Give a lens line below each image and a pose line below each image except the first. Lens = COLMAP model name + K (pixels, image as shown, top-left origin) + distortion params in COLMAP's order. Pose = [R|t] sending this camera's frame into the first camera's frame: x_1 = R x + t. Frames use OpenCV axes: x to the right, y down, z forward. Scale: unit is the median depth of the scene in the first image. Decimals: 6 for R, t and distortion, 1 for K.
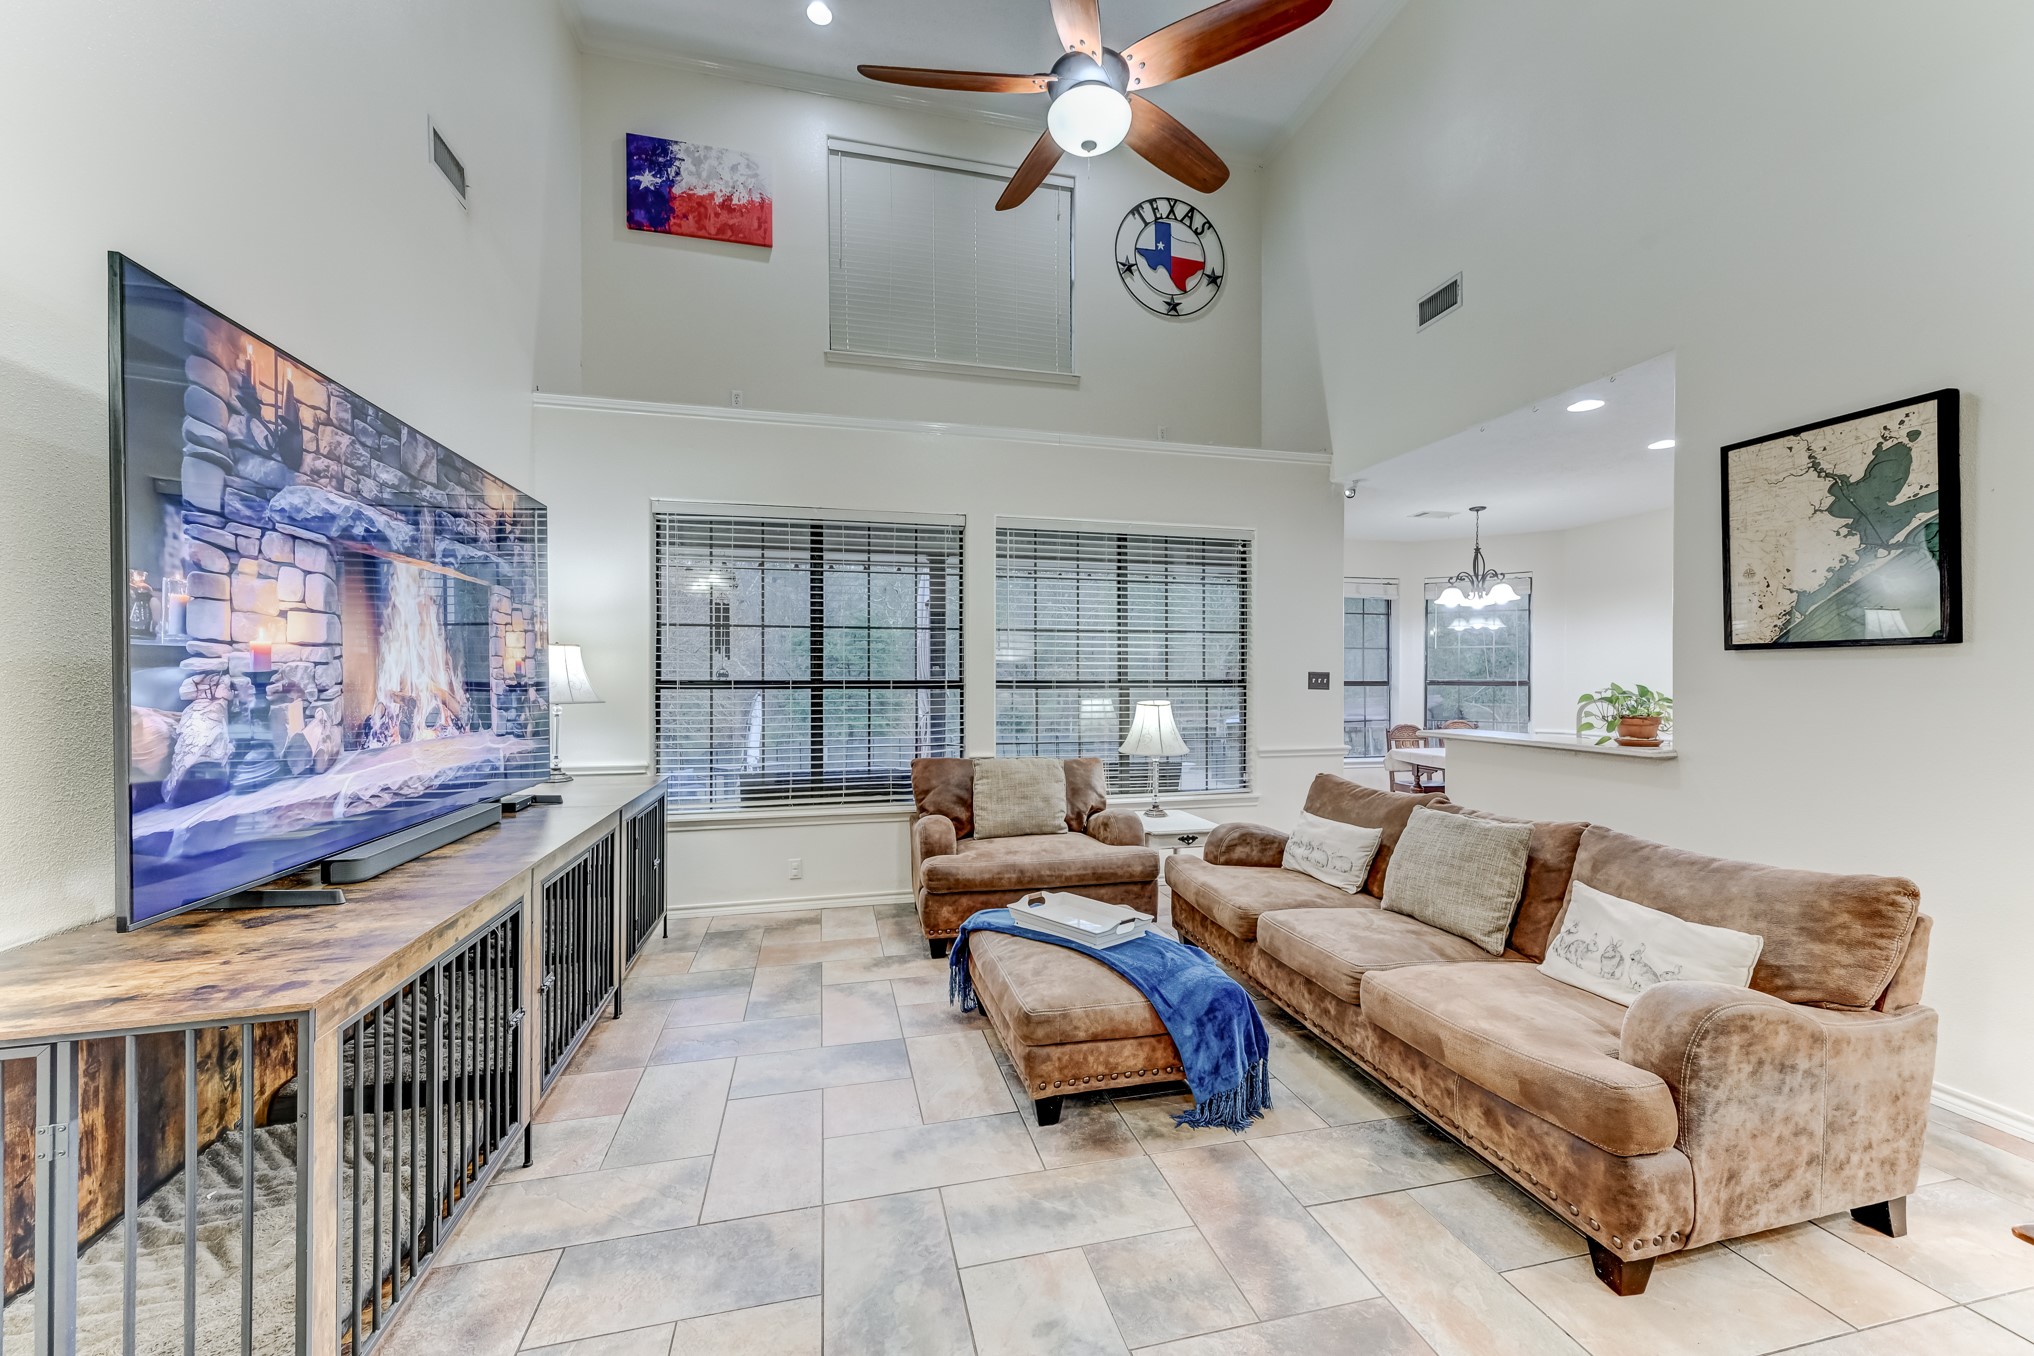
lens RADIAL K [[789.7, 0, 1016.6], [0, 789.7, 682.4], [0, 0, 1]] dist [0.000394, 0.000253]
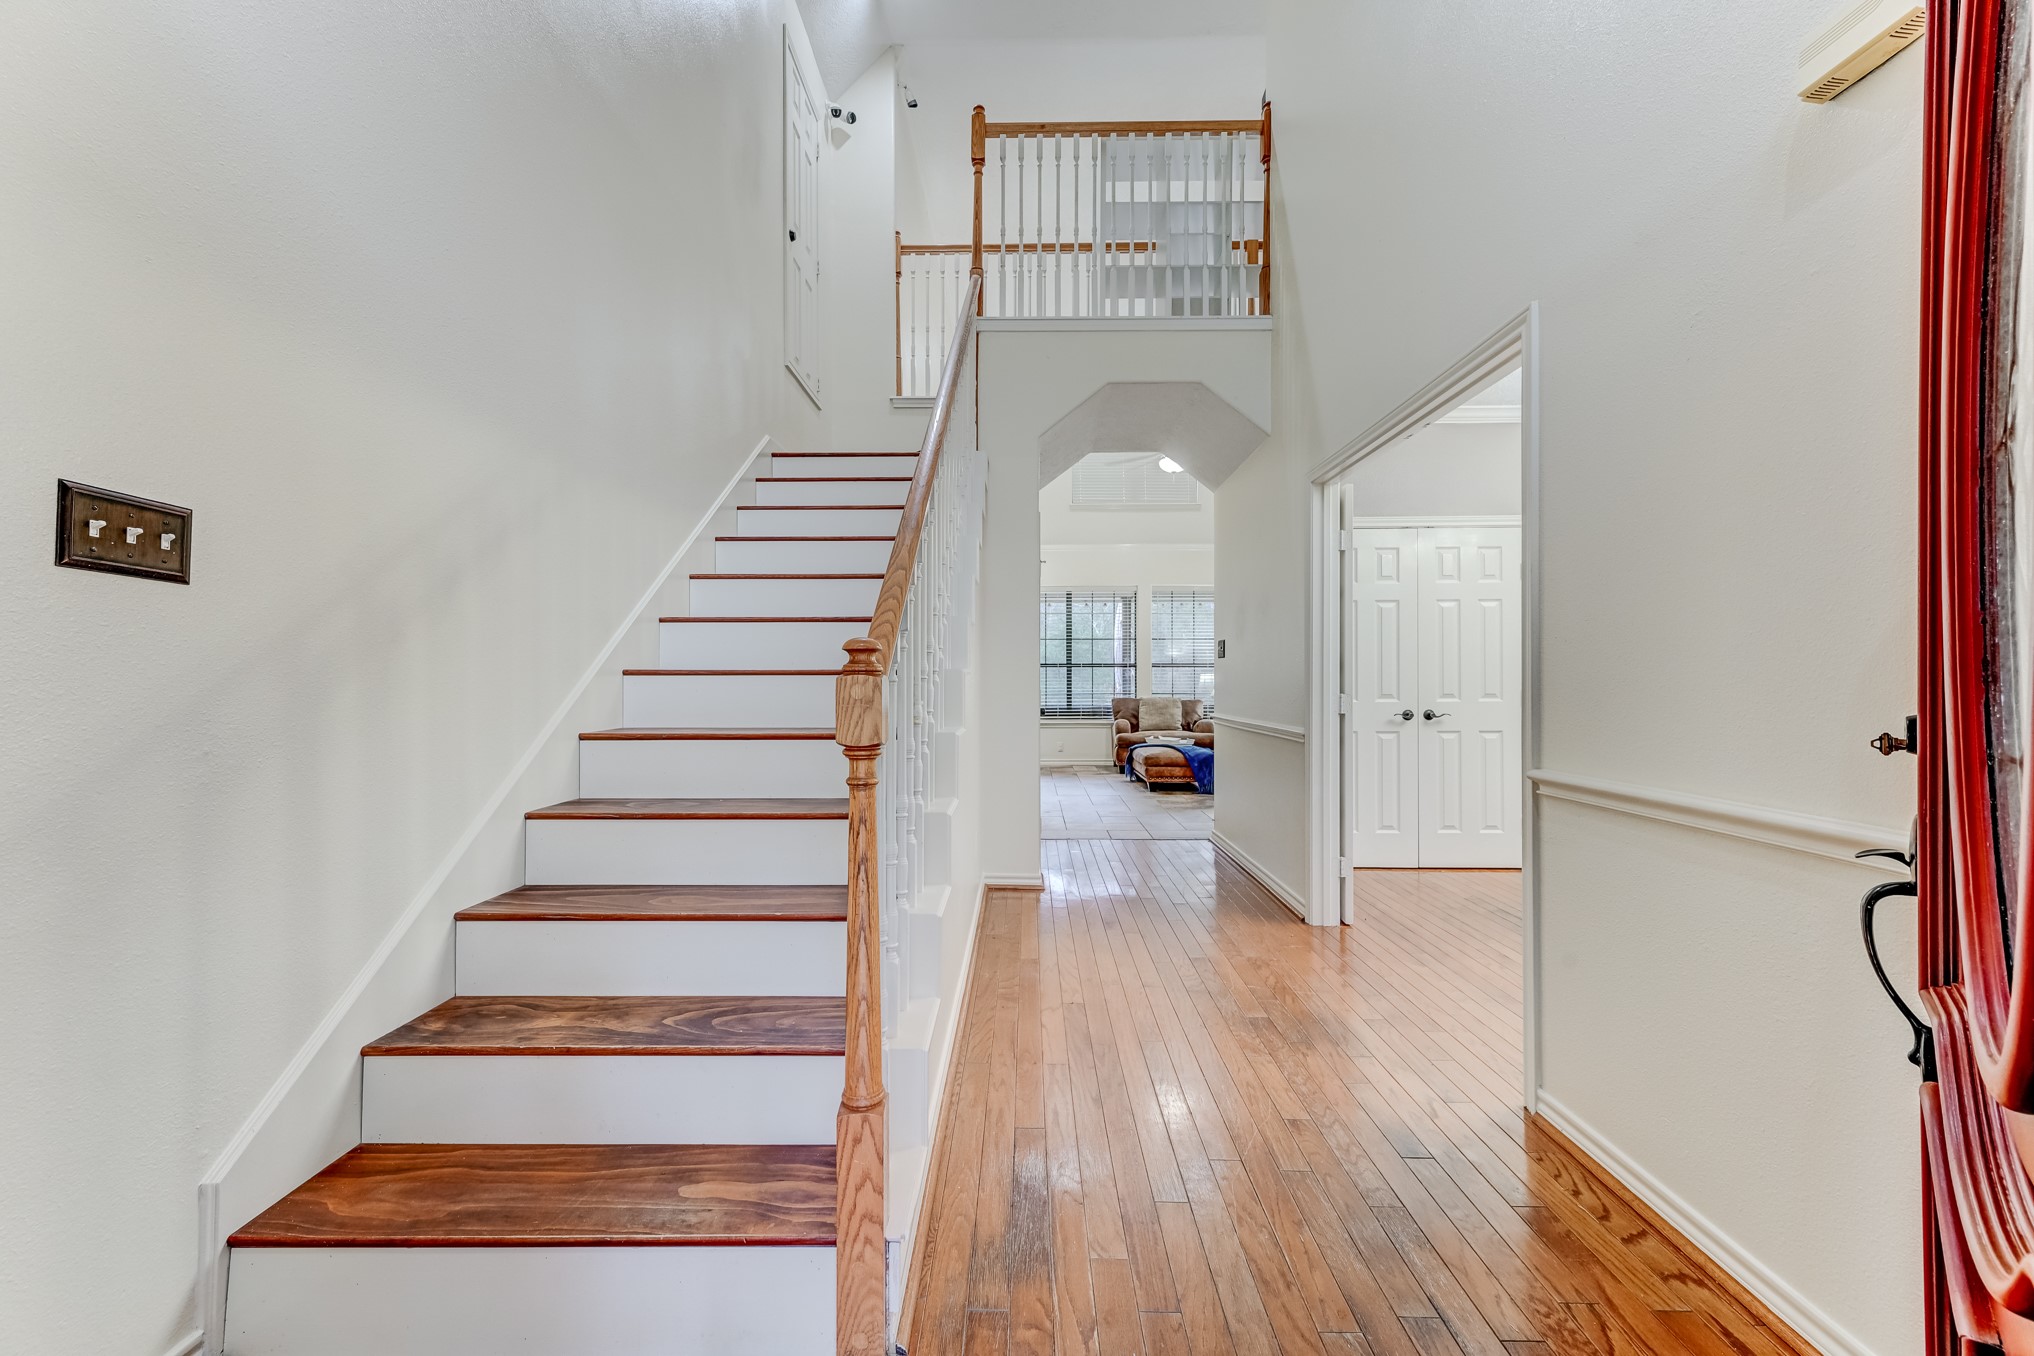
lens RADIAL K [[789.7, 0, 1021.7], [0, 789.7, 672.5], [0, 0, 1]] dist [0.000394, 0.000253]
pose [[0.969721, 0.001088, -0.244213, 0.165980], [-0.002226, 0.999988, -0.004383, 0.035300], [0.244206, 0.004794, 0.969712, -1.244673]]
